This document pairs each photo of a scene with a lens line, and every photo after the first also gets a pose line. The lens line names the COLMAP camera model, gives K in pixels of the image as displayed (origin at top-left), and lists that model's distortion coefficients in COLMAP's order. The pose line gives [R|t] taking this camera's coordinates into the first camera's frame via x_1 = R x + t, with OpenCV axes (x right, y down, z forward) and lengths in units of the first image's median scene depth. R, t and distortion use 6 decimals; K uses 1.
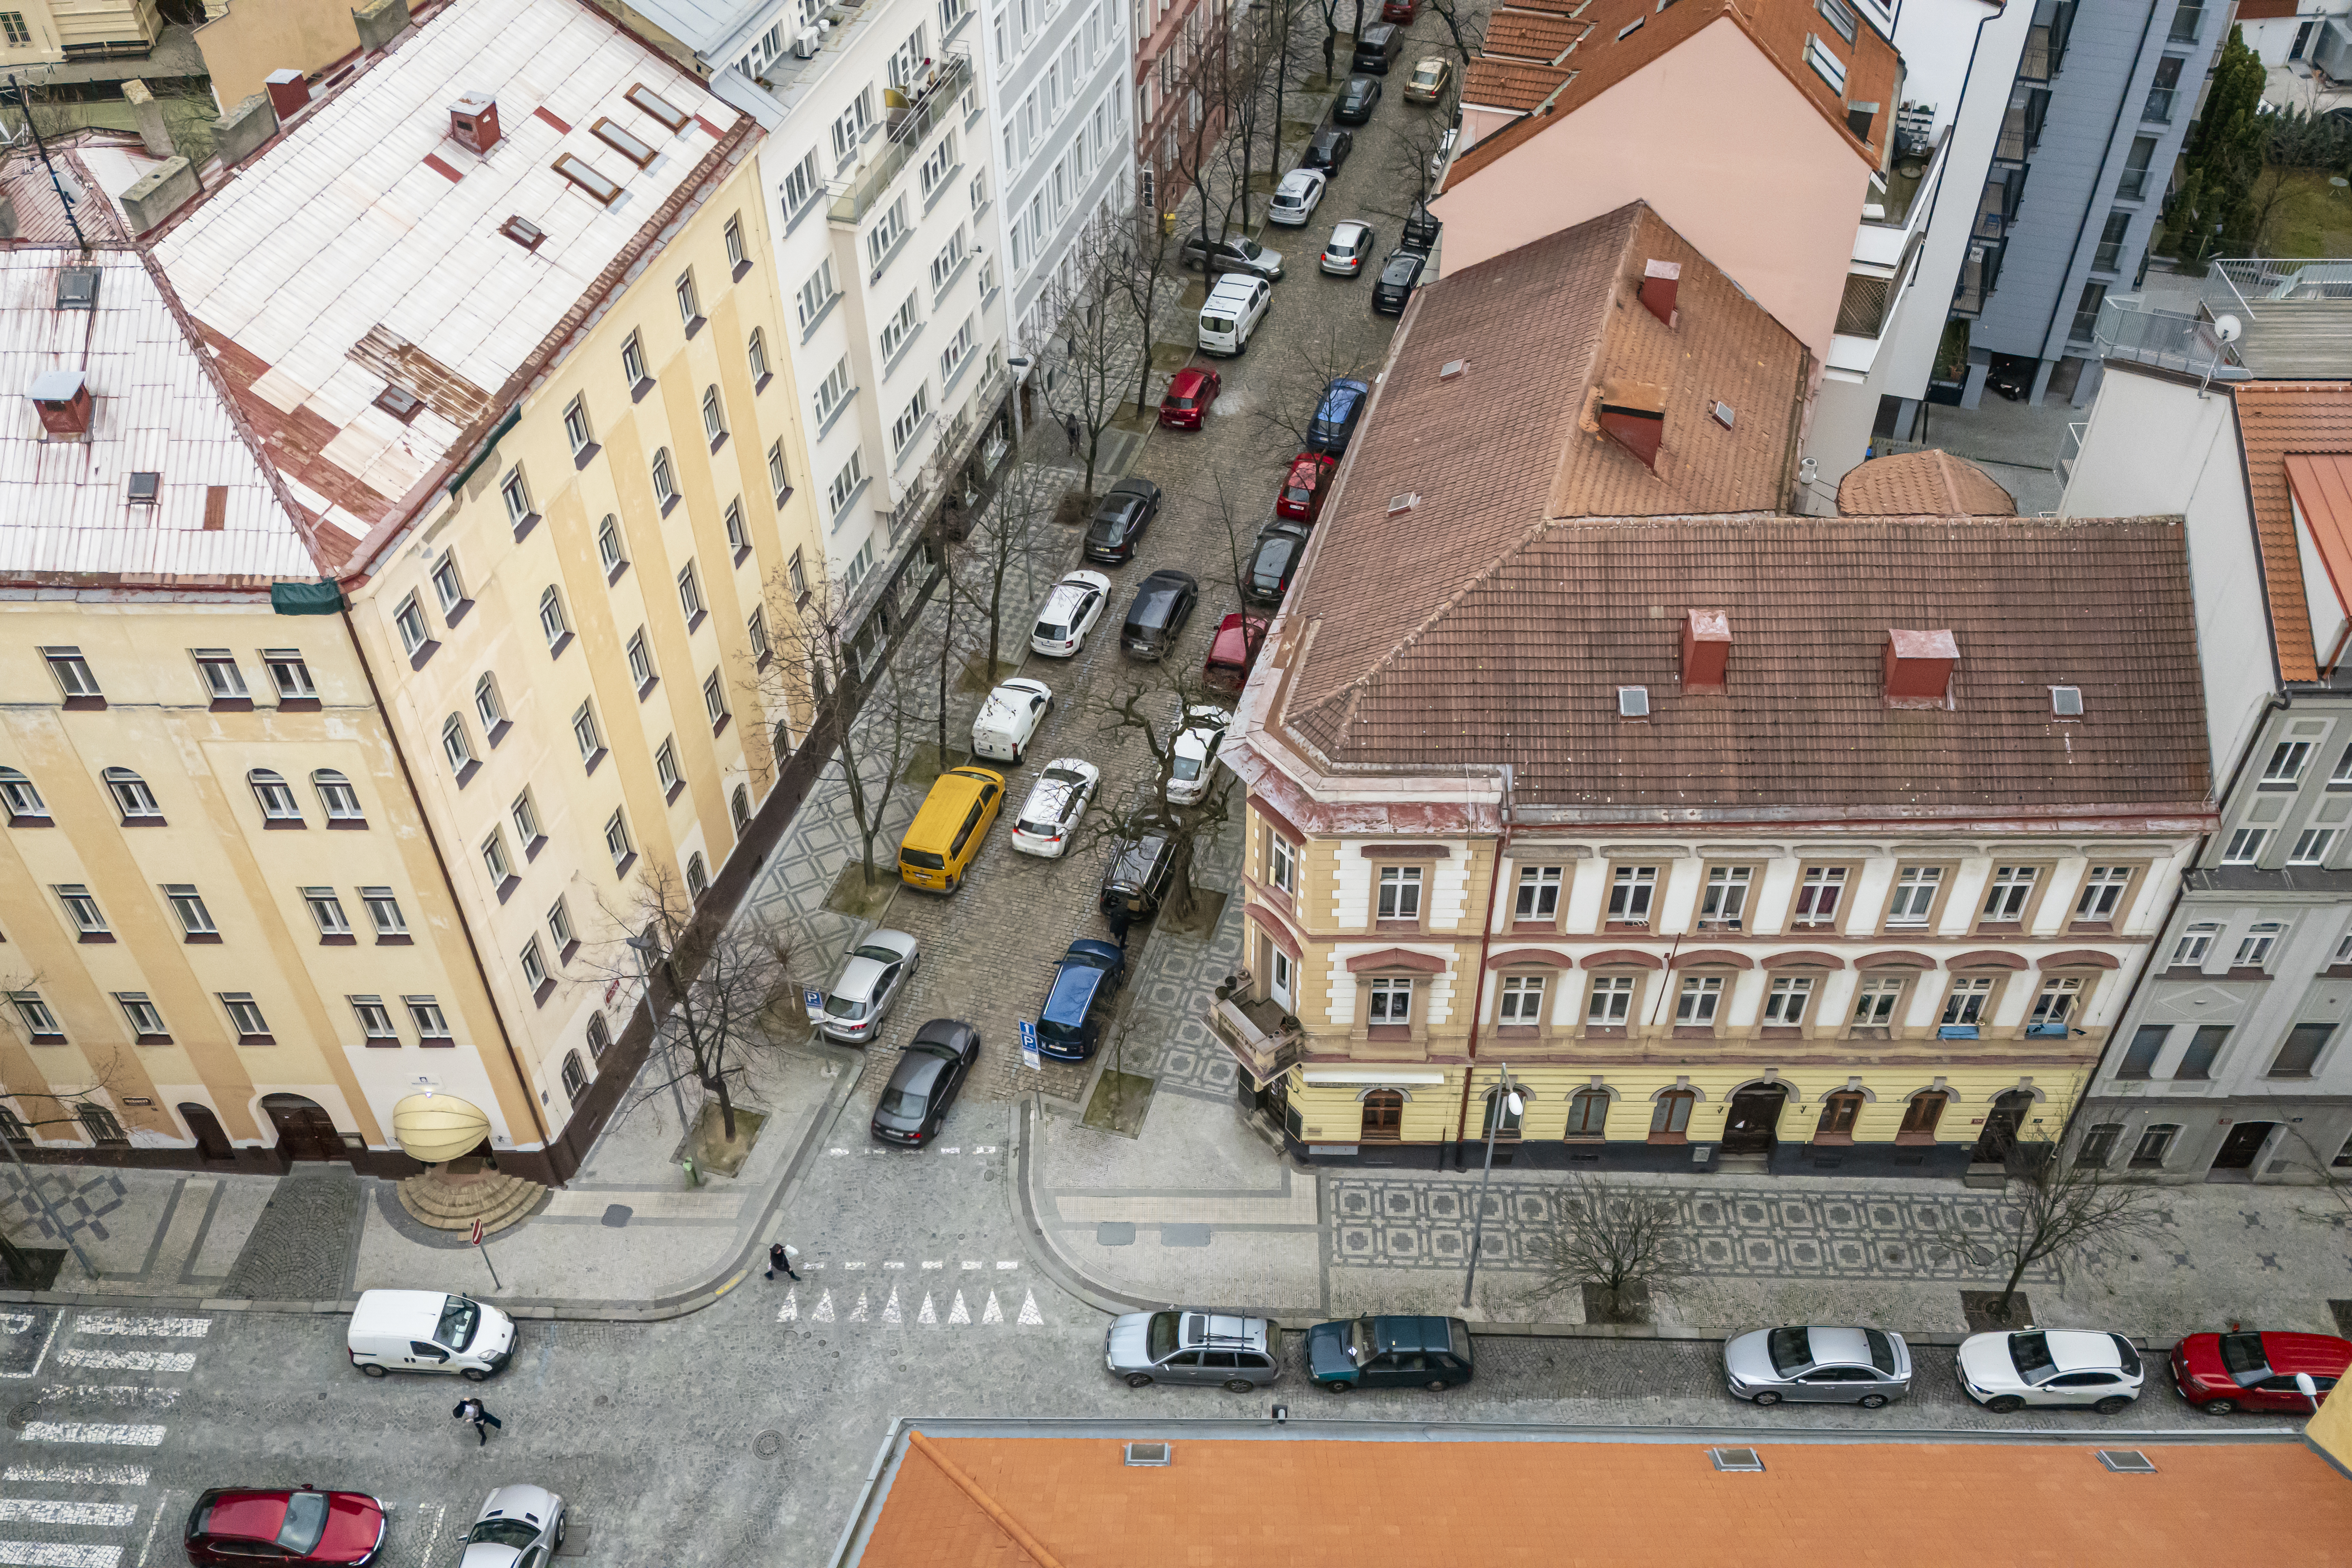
lens RADIAL K [[2094.6, 0, 1176.0], [0, 2094.6, 784.0], [0, 0, 1]] dist [0.056791, -0.171297]
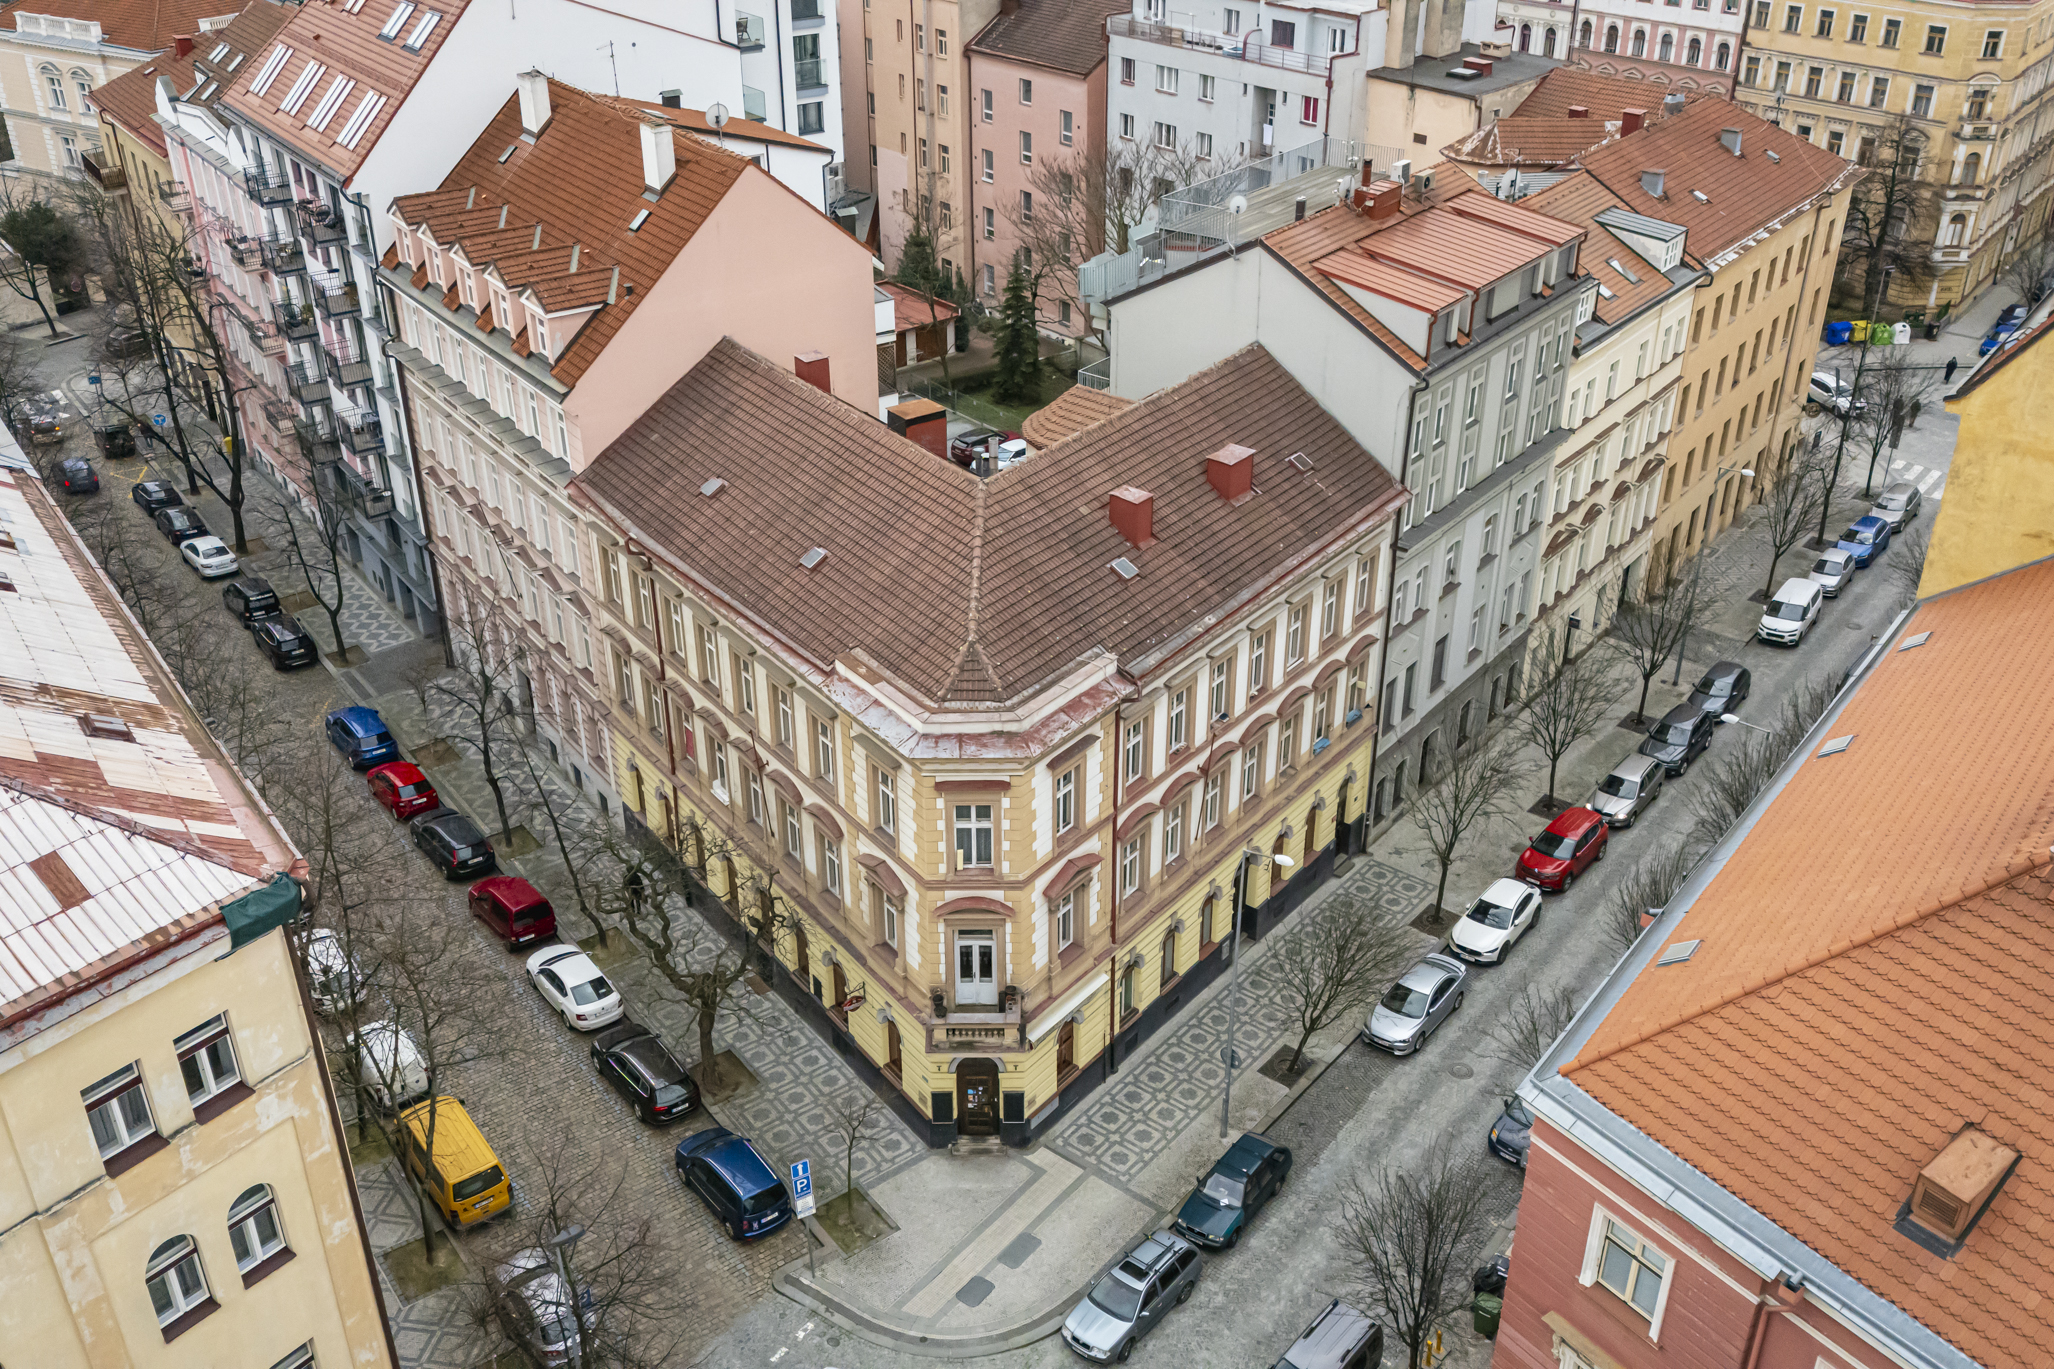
lens RADIAL K [[1832.0, 0, 1027.0], [0, 1832.0, 684.5], [0, 0, 1]] dist [0.091922, -0.300728]
pose [[0.600603, -0.379995, 0.703477, -0.556323], [0.557762, 0.829525, -0.028116, 0.014839], [-0.572867, 0.409259, 0.710162, 0.266011]]
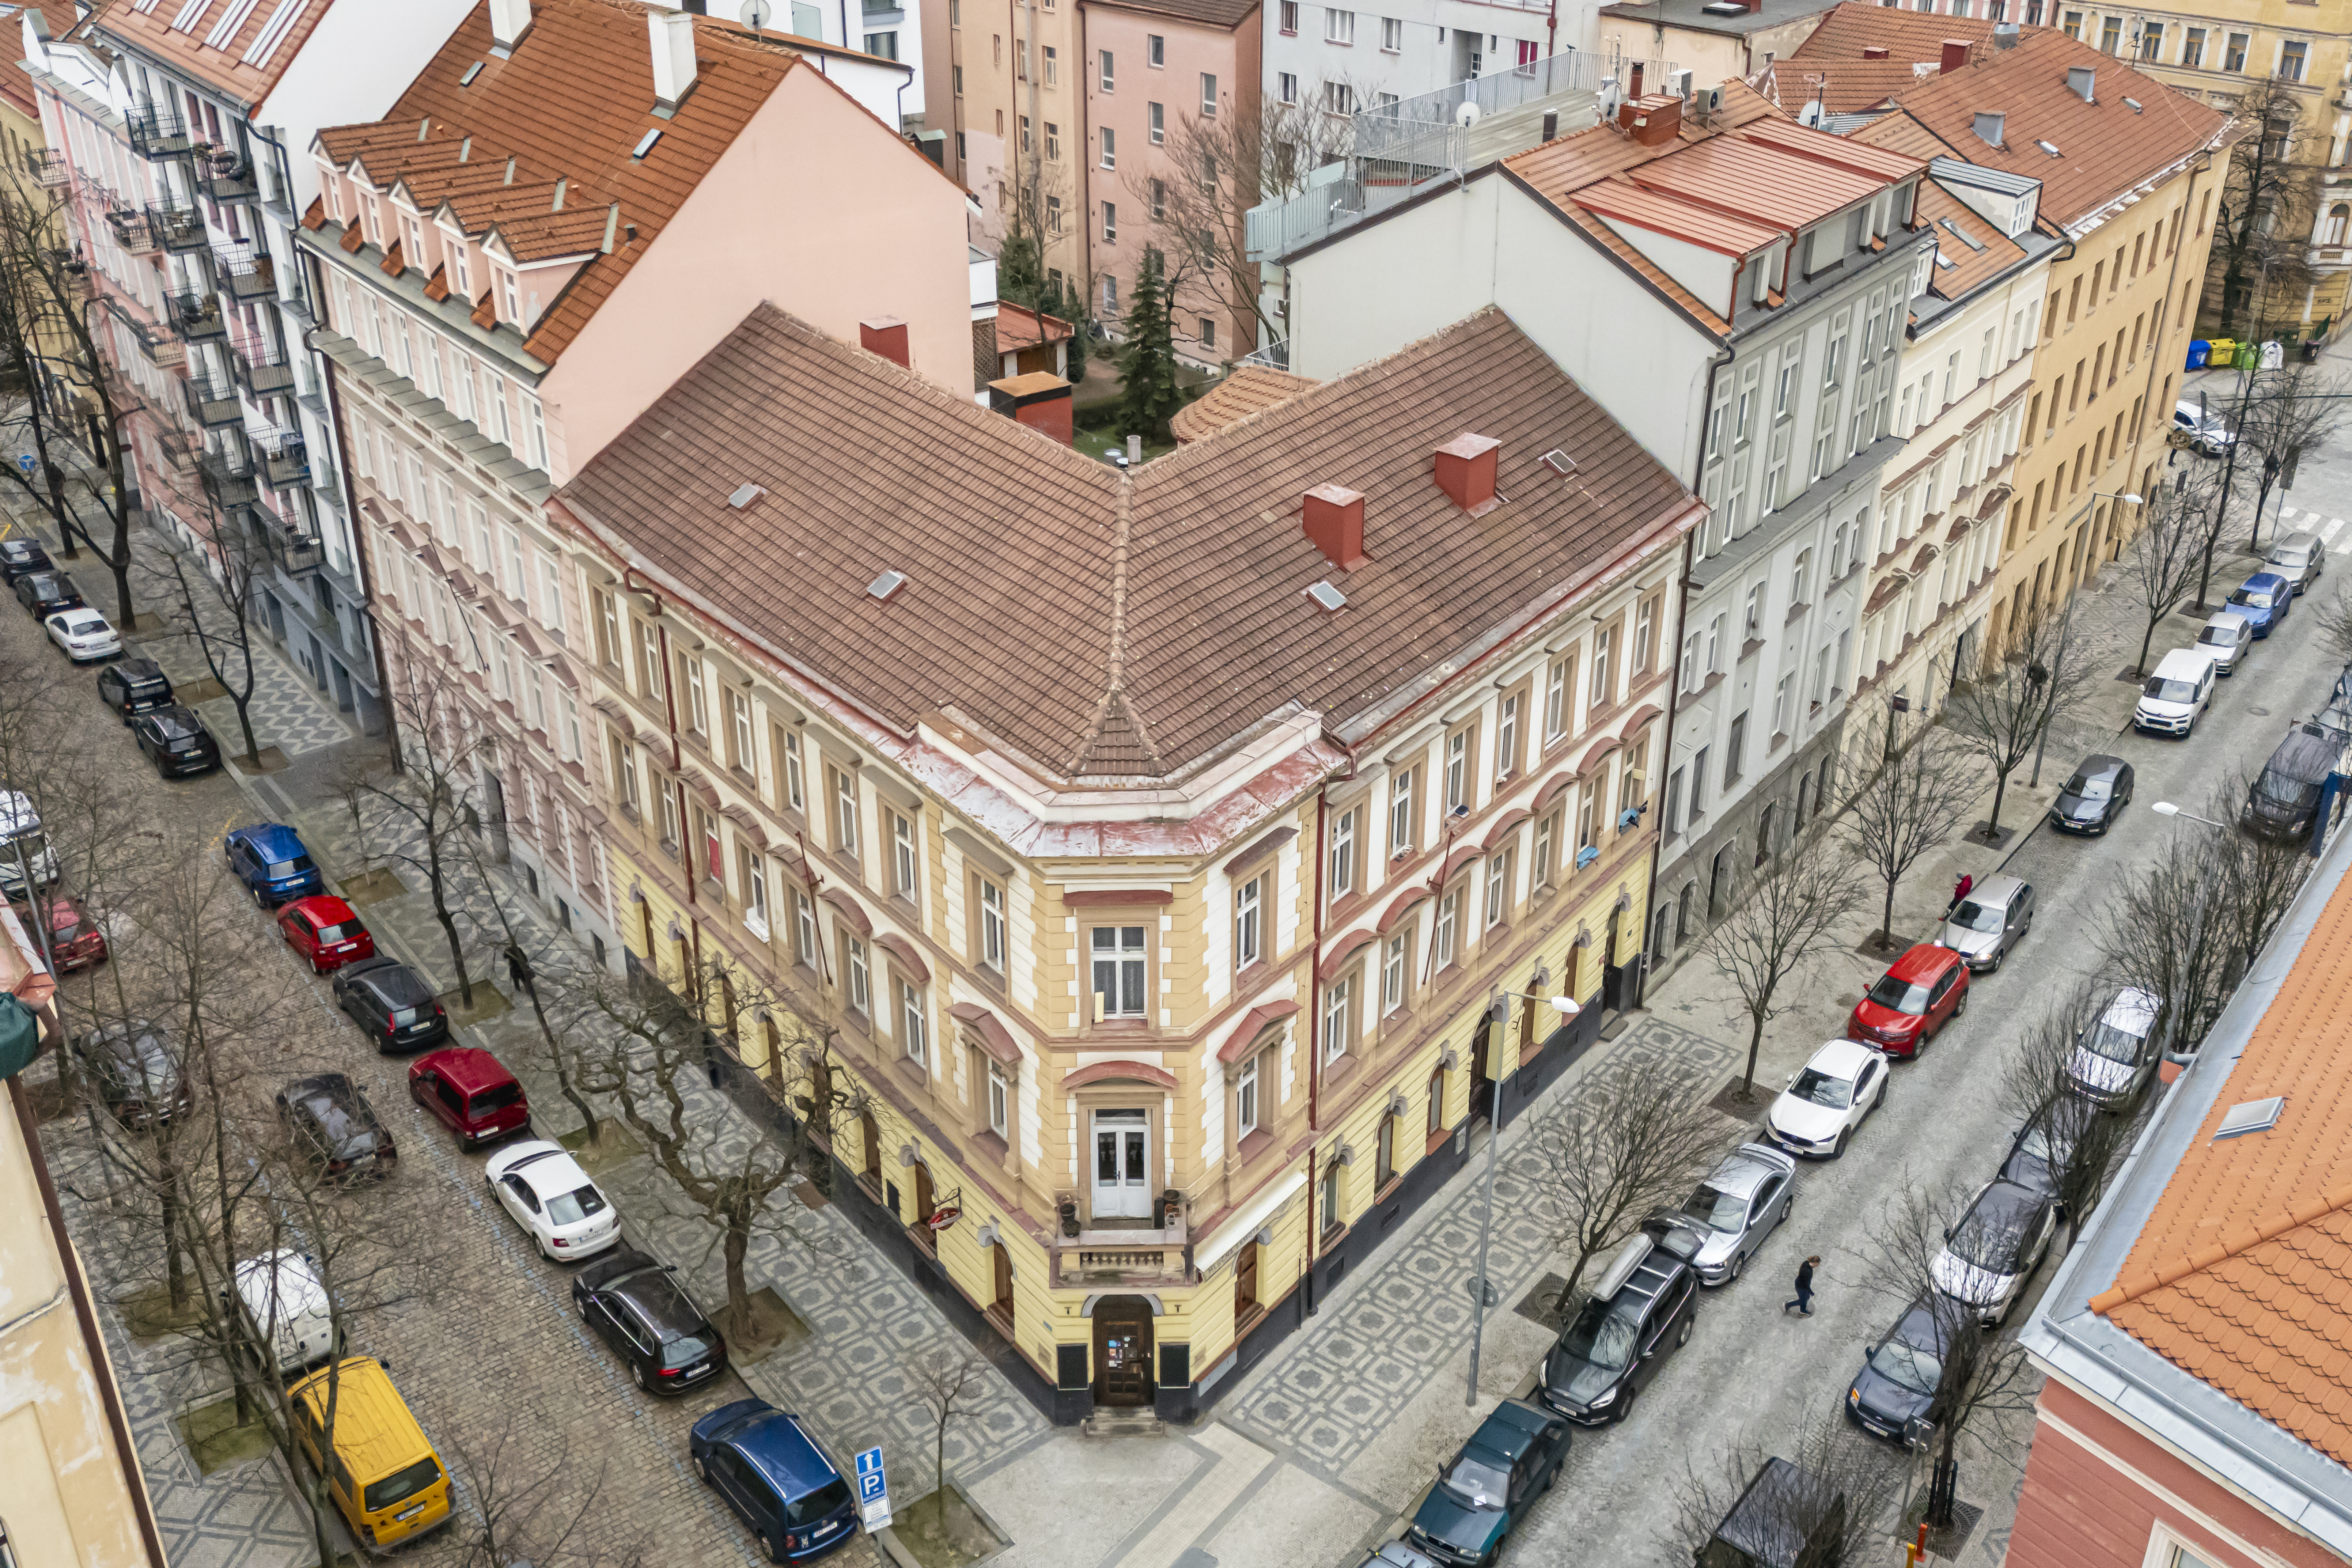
lens RADIAL K [[2213.7, 0, 1176.5], [0, 2213.7, 758.3], [0, 0, 1]] dist [0.074527, -0.206183]
pose [[0.587672, -0.357664, 0.725753, -0.474942], [0.563315, 0.824747, -0.049690, 0.025346], [-0.580791, 0.438029, 0.686158, 0.392961]]
